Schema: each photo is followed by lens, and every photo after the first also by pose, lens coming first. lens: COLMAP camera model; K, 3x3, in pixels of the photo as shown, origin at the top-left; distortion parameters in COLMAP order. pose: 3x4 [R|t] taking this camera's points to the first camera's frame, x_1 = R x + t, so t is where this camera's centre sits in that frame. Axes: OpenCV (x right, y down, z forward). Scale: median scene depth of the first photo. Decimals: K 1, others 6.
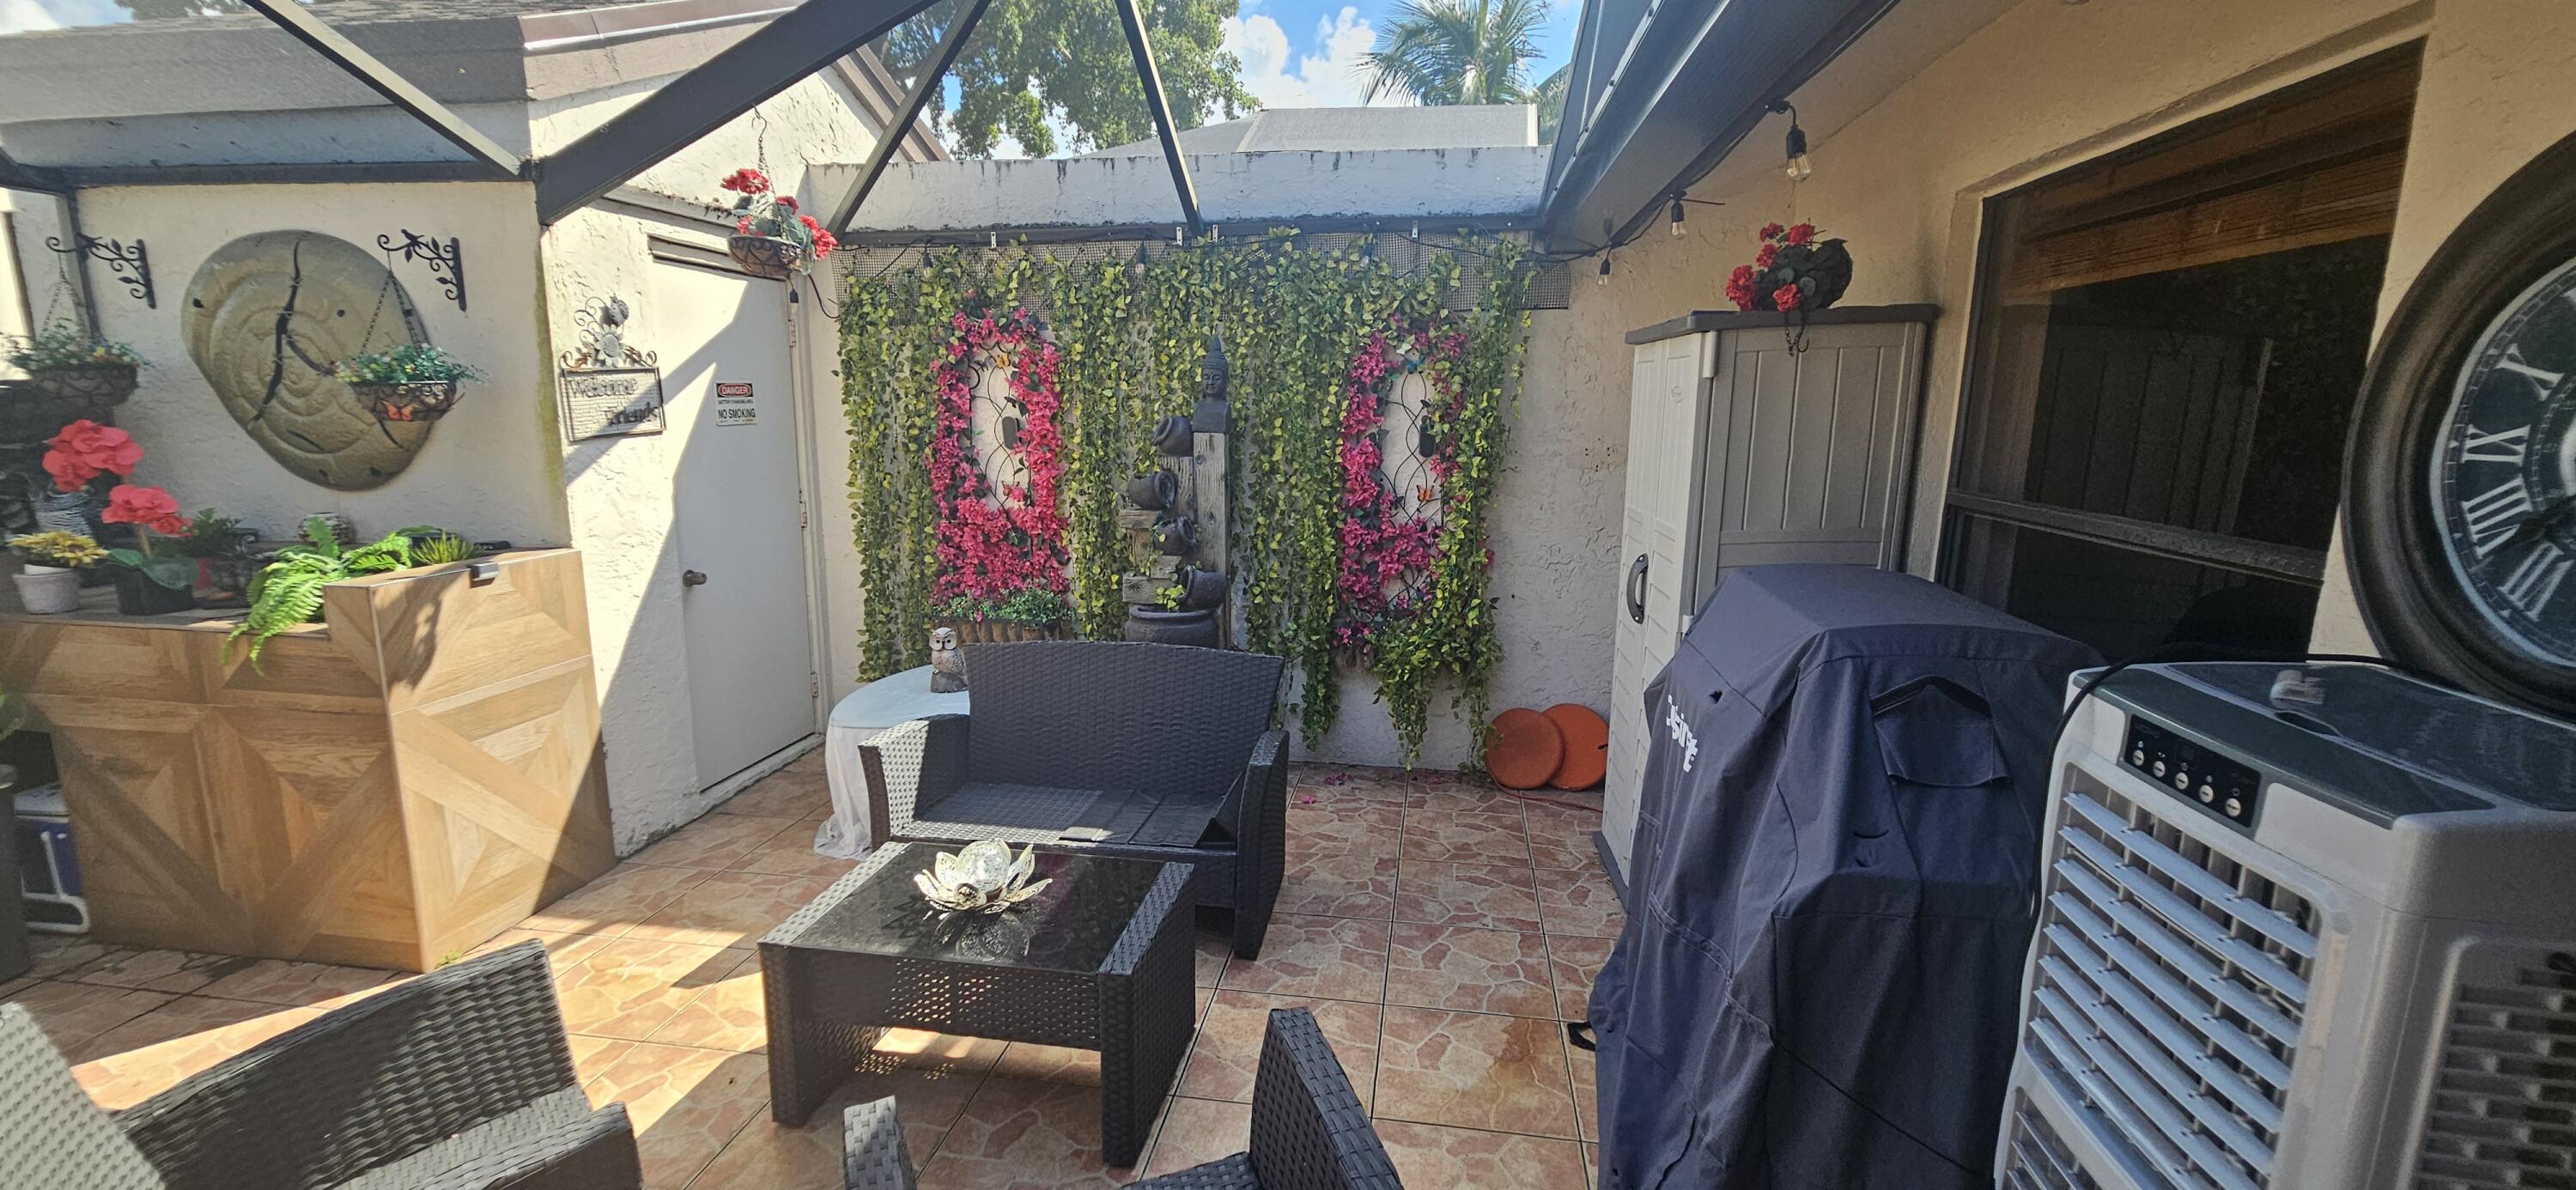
lens RADIAL K [[1061.7, 0, 1291.9], [0, 1061.7, 585.6], [0, 0, 1]] dist [-0.000869, 0.001585]
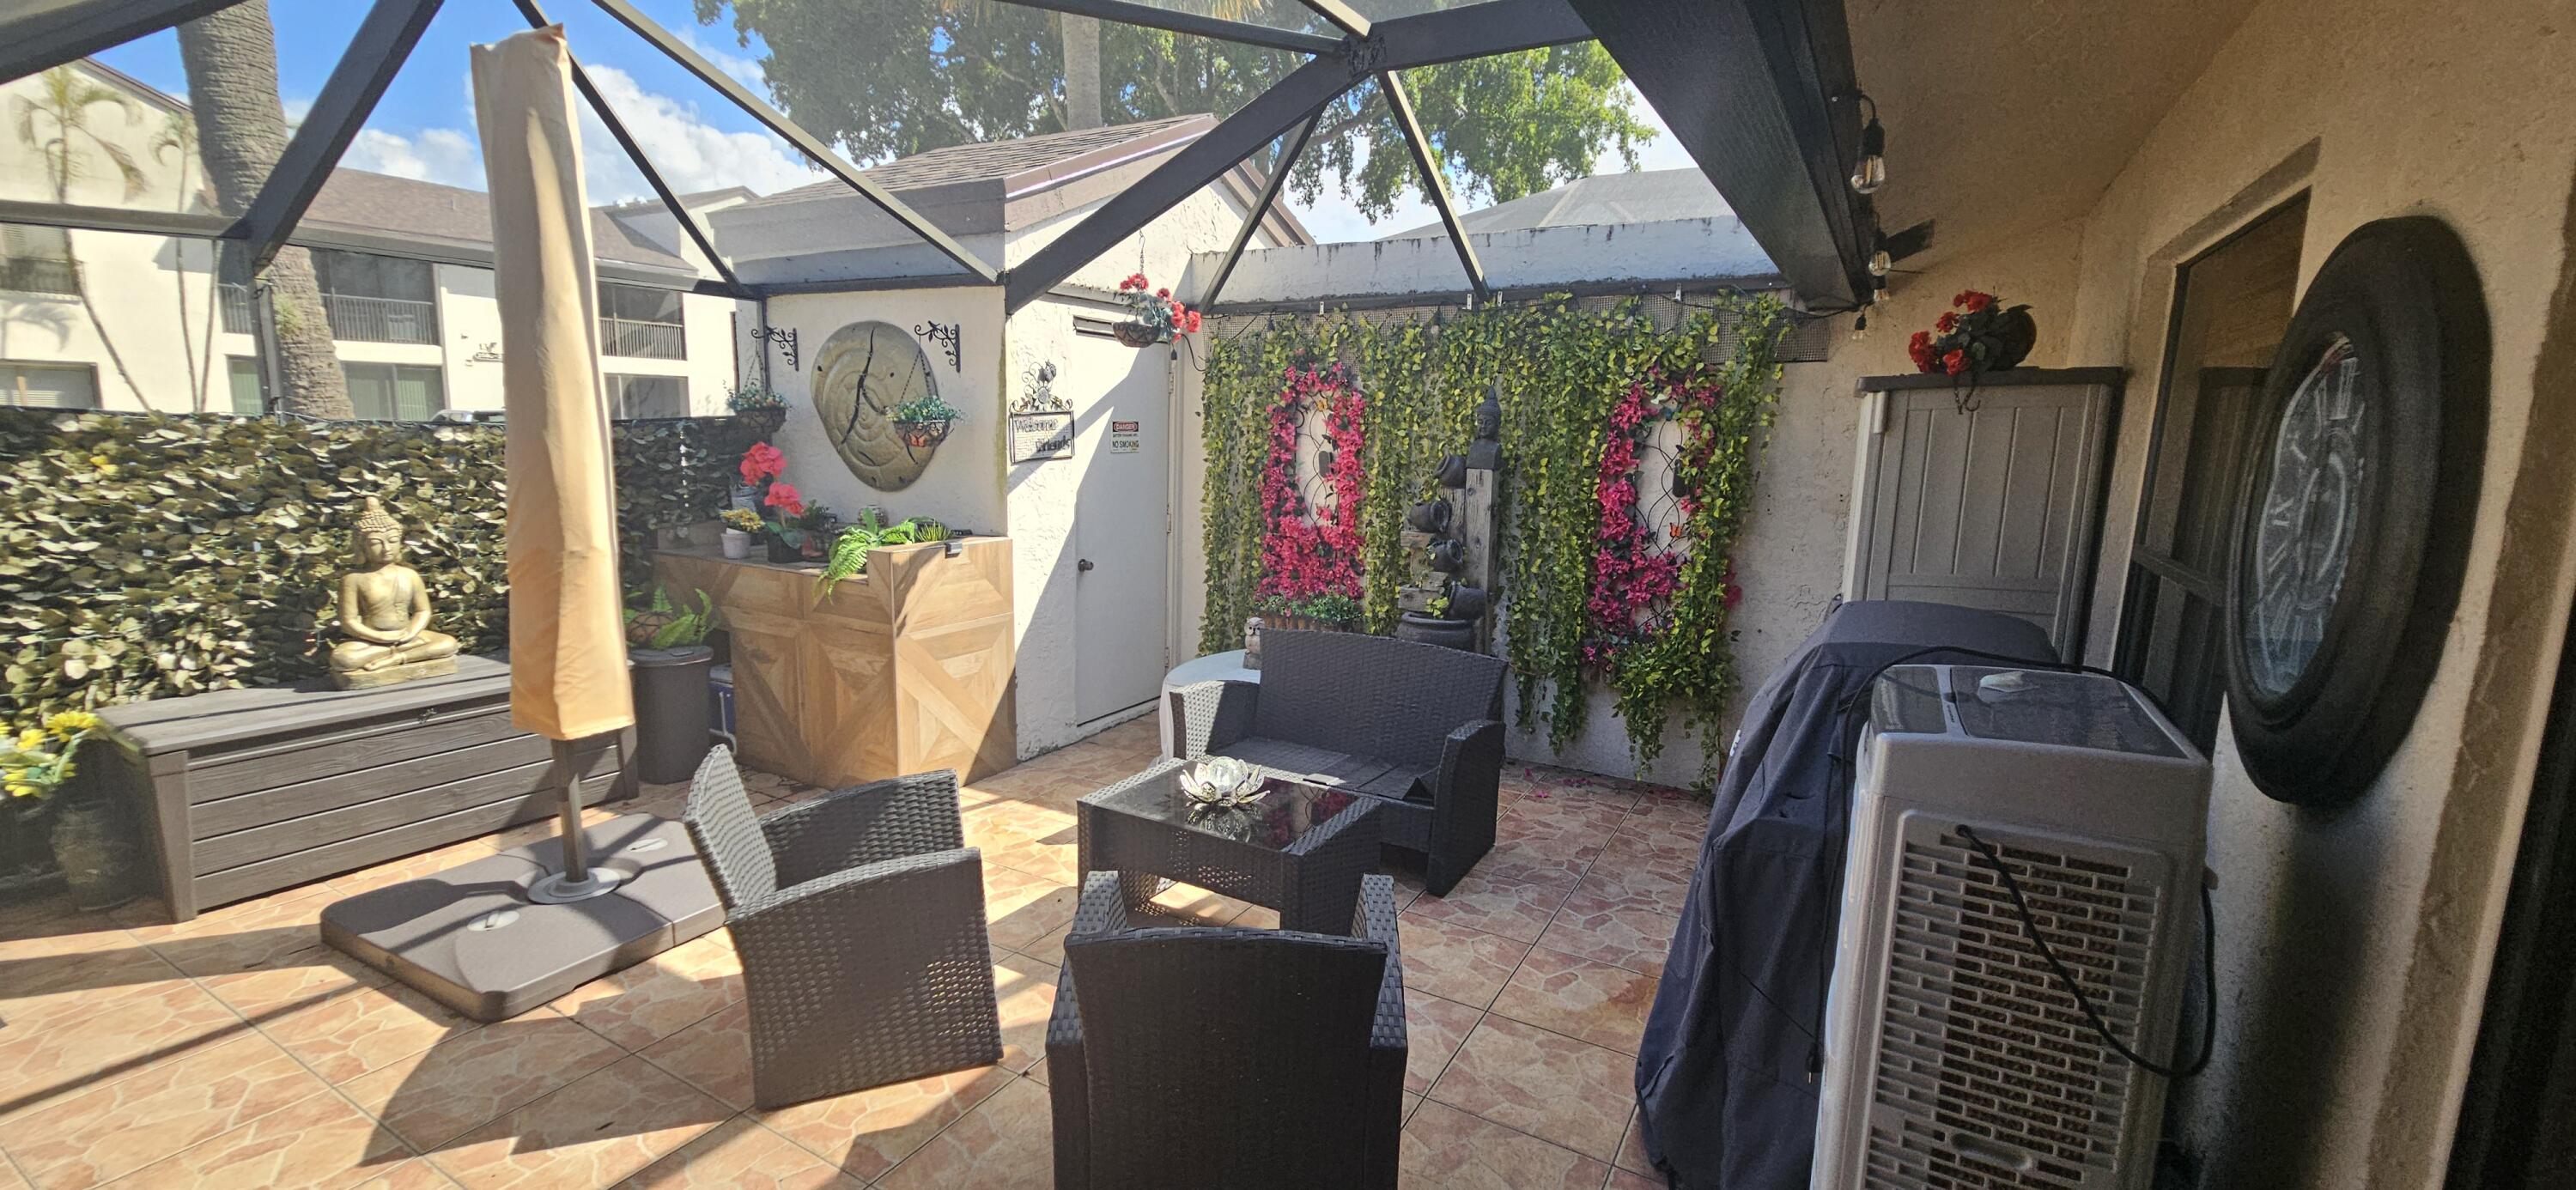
lens RADIAL K [[1061.7, 0, 1288.8], [0, 1061.7, 584.8], [0, 0, 1]] dist [-0.000869, 0.001585]
pose [[0.932745, 0.067492, -0.354164, 0.165197], [-0.077838, 0.996853, -0.015029, 0.018619], [0.352035, 0.041586, 0.935063, -0.178286]]
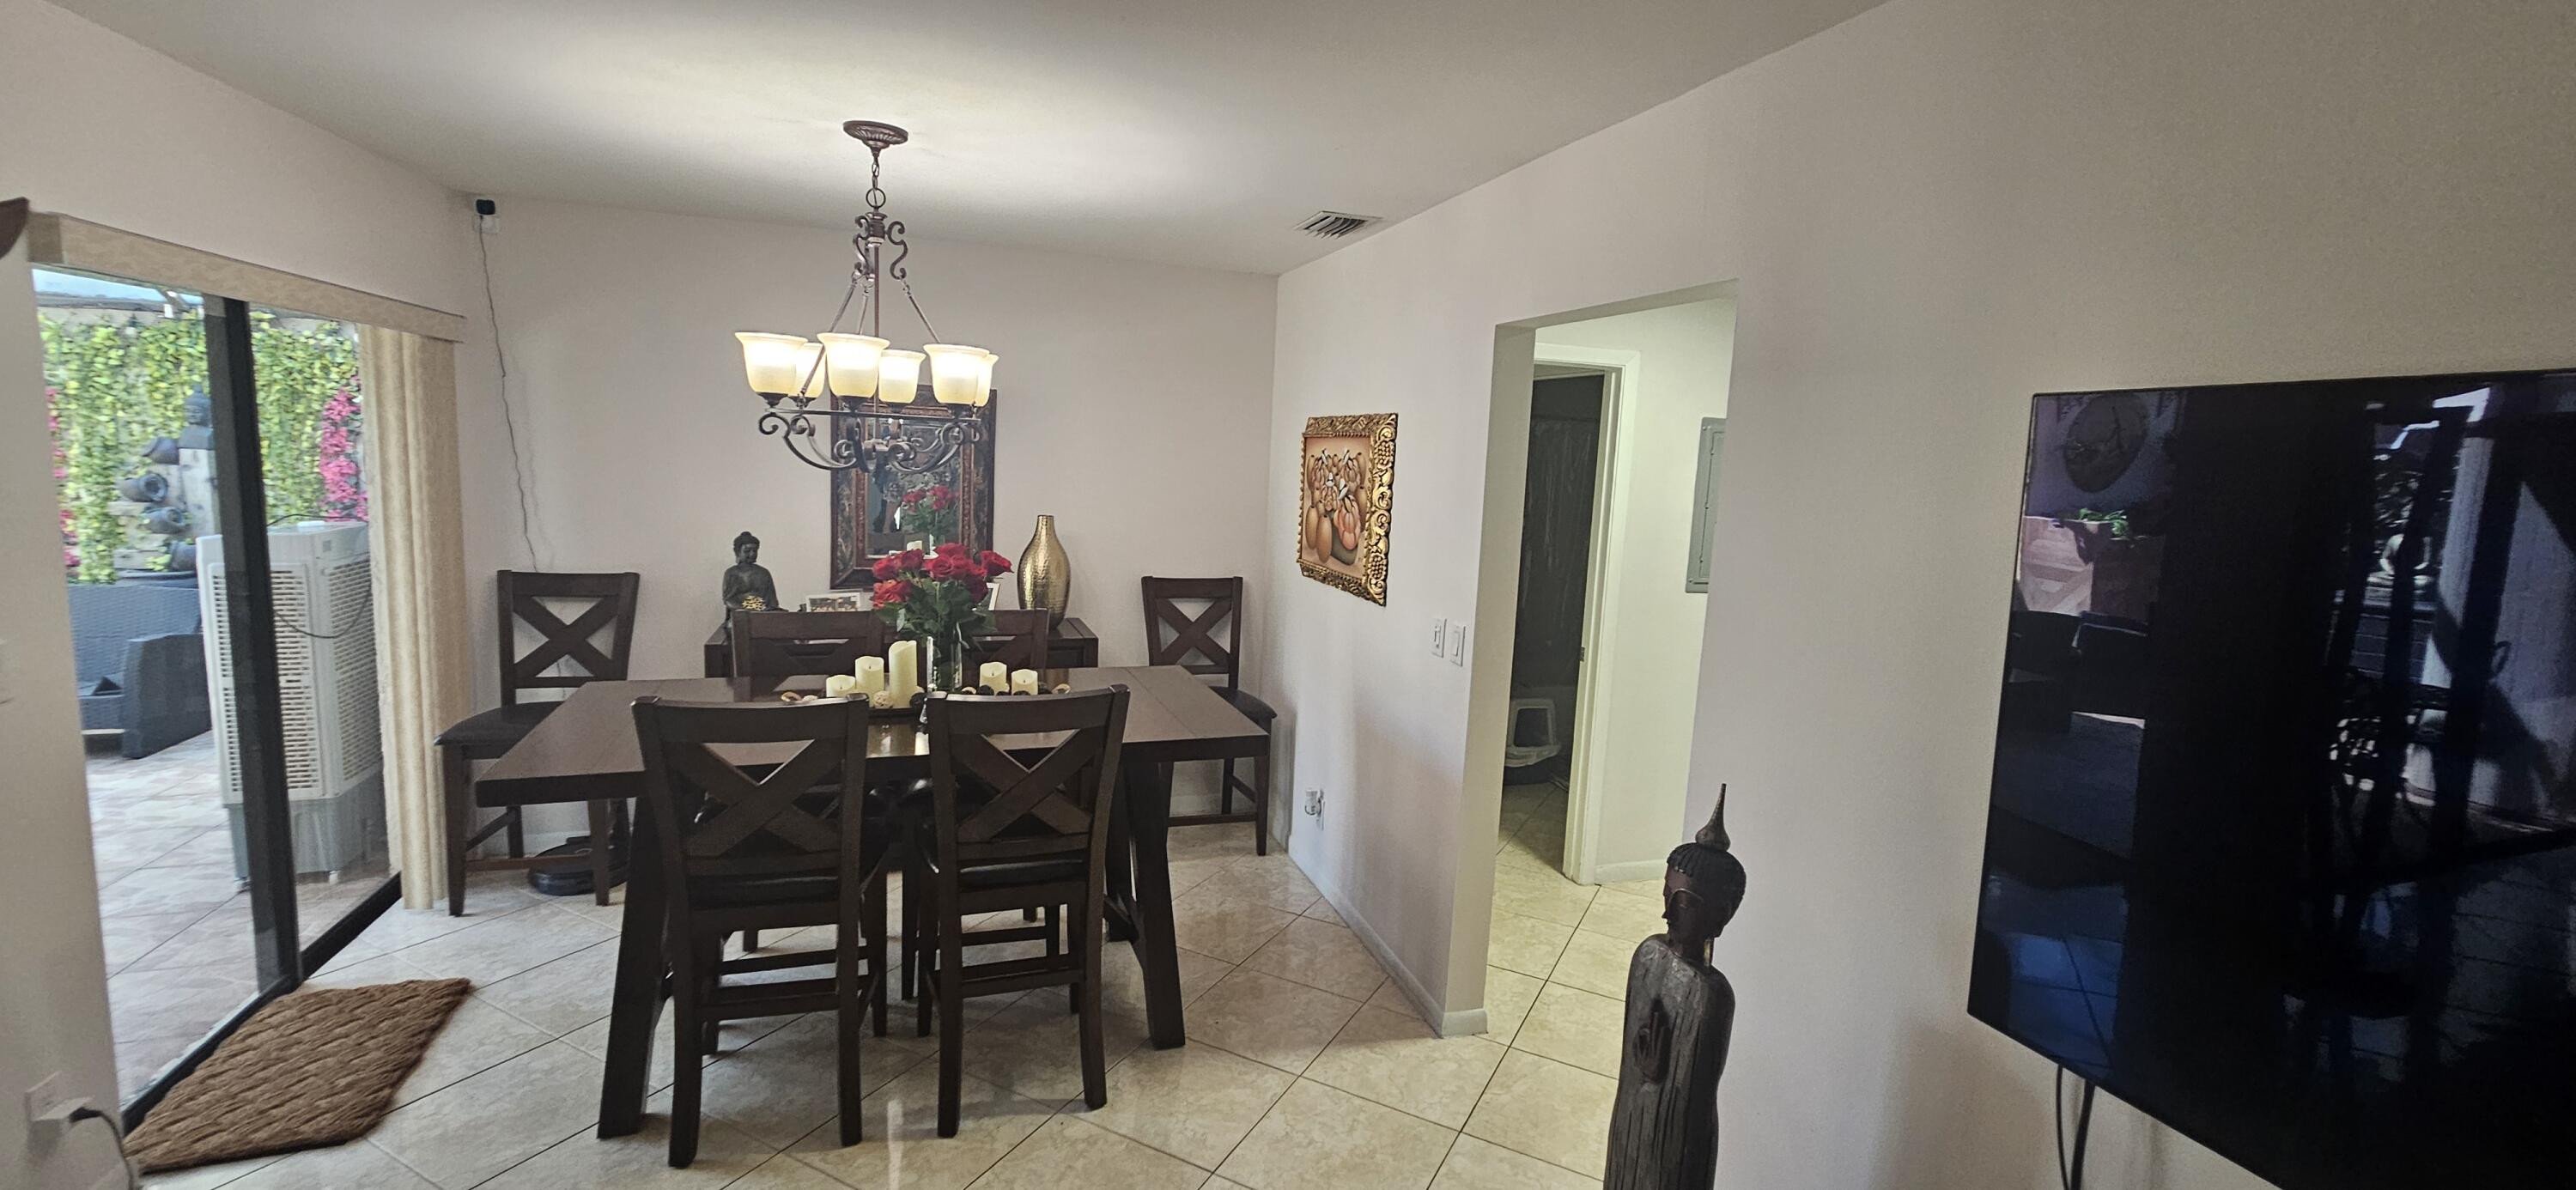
lens RADIAL K [[1061.7, 0, 1291.2], [0, 1061.7, 593.6], [0, 0, 1]] dist [-0.000869, 0.001585]
pose [[0.892672, -0.028346, 0.449814, 0.667895], [0.045433, 0.998596, -0.027236, 0.177798], [-0.448411, 0.044750, 0.892707, -1.059223]]
